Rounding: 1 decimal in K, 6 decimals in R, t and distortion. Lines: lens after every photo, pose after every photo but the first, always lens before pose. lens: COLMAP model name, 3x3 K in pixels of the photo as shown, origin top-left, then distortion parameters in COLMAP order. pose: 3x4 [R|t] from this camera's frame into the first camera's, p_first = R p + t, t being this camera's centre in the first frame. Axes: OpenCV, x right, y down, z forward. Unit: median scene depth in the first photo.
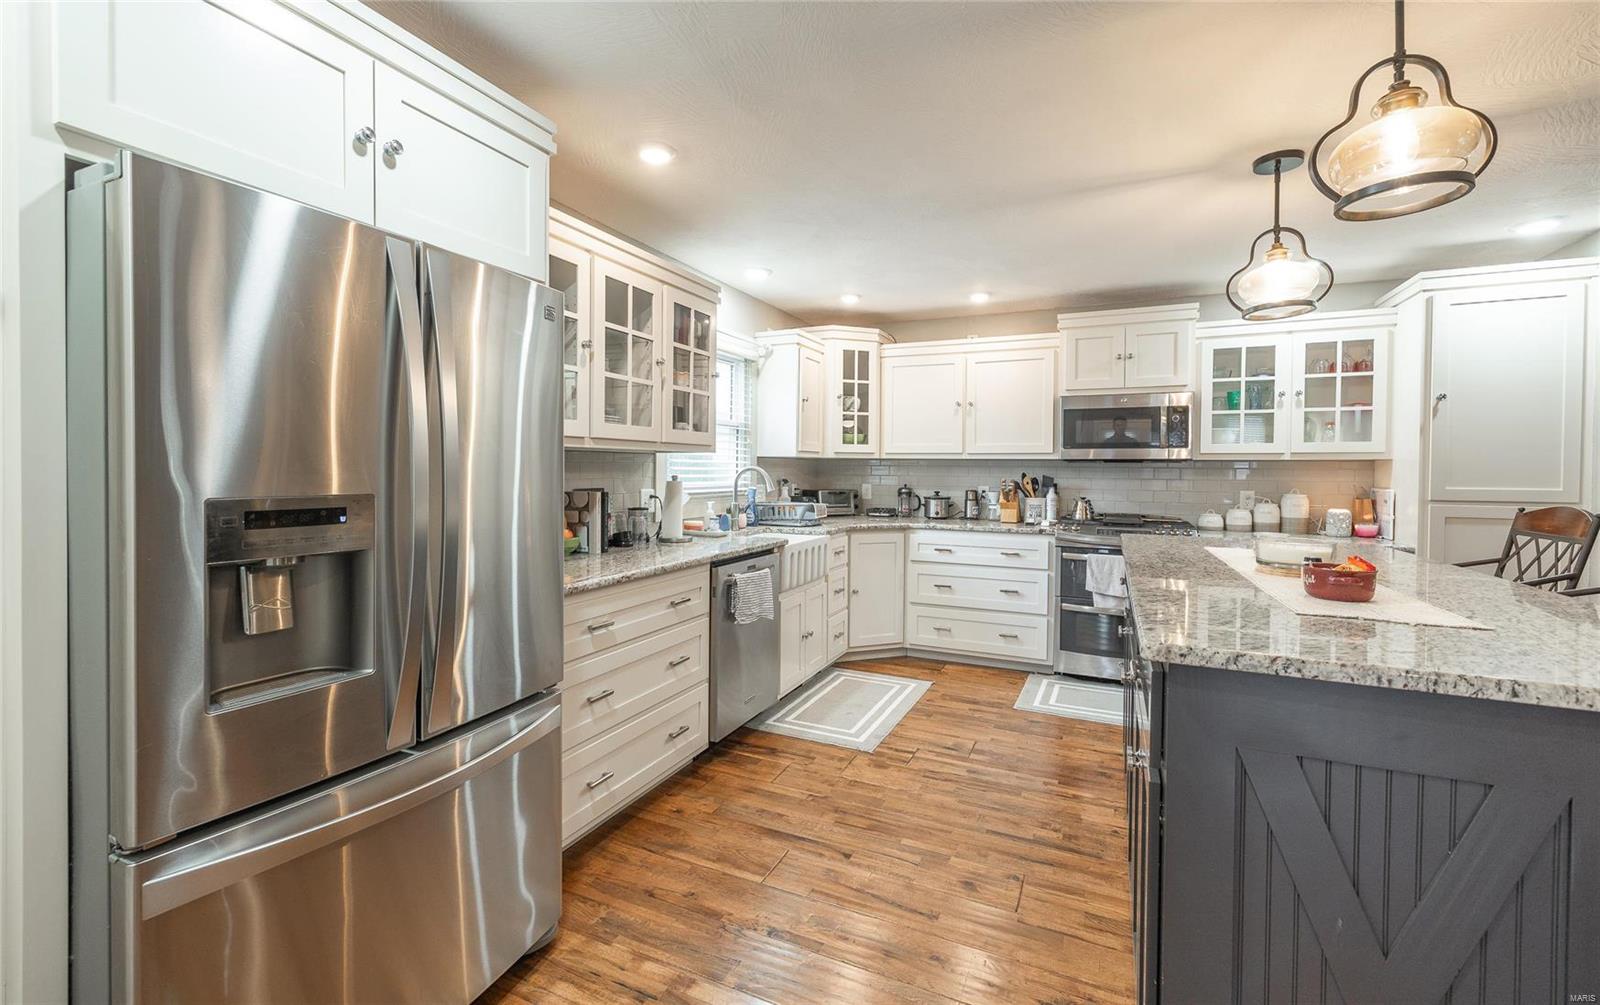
lens RADIAL K [[678.1, 0, 802.3], [0, 678.1, 473.6], [0, 0, 1]] dist [0.001926, 0.000624]
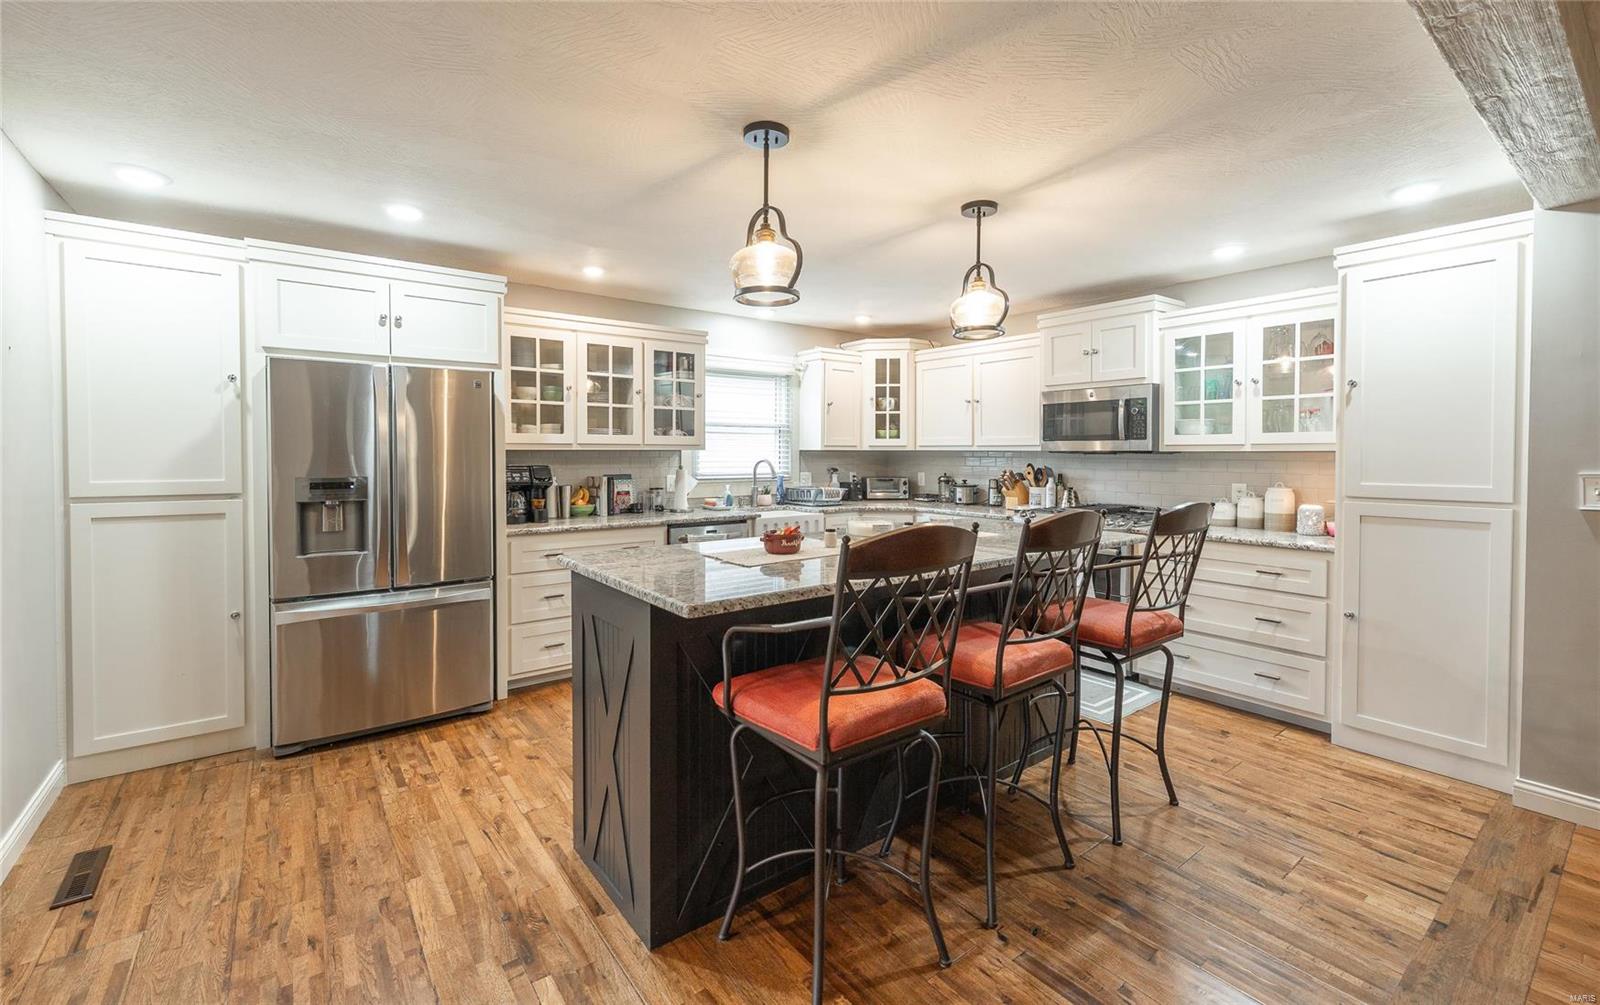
lens RADIAL K [[677.8, 0, 805.8], [0, 677.8, 461.8], [0, 0, 1]] dist [0.002797, 0.000200]
pose [[0.885600, 0.001197, -0.464448, 0.550418], [0.000989, 0.999990, 0.004463, -0.009630], [0.464448, -0.004411, 0.885589, -0.115178]]
